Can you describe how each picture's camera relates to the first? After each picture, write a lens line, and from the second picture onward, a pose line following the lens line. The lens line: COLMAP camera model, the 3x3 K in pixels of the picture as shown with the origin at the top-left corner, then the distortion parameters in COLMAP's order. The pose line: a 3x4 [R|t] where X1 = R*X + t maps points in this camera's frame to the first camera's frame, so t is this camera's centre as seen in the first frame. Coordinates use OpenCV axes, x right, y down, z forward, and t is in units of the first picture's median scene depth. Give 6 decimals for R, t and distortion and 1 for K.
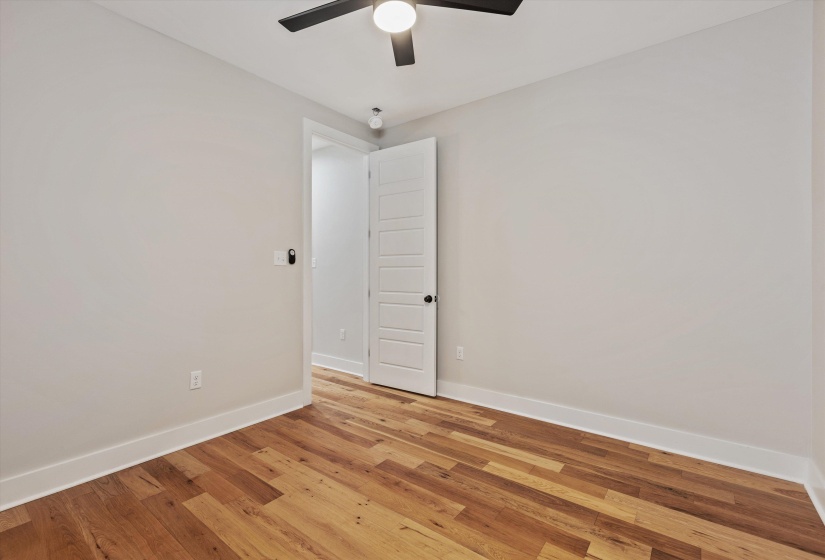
lens RADIAL K [[374.9, 0, 409.5], [0, 374.9, 277.3], [0, 0, 1]] dist [0.000035, -0.000460]
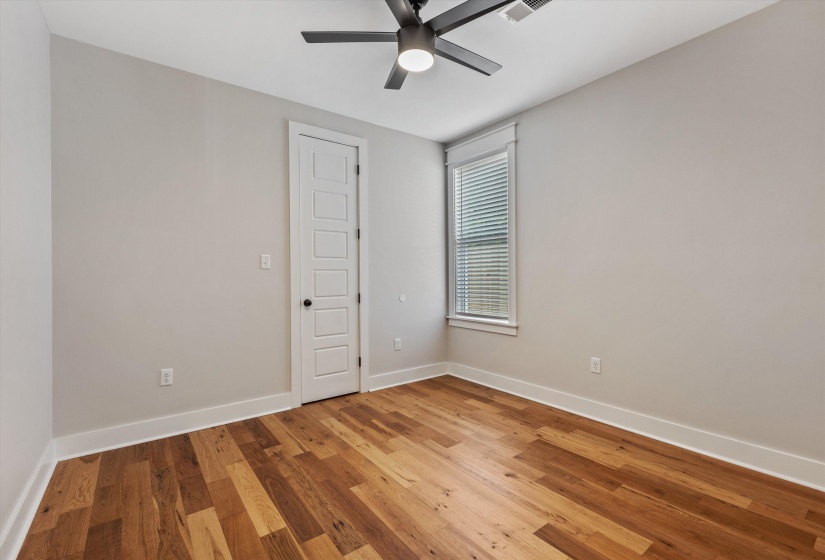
lens RADIAL K [[374.9, 0, 409.5], [0, 374.9, 277.3], [0, 0, 1]] dist [0.000035, -0.000460]
pose [[-0.962509, 0.004069, 0.271218, -0.287278], [0.009080, 0.999810, 0.017224, -0.016010], [-0.271097, 0.019041, -0.962364, 1.814168]]
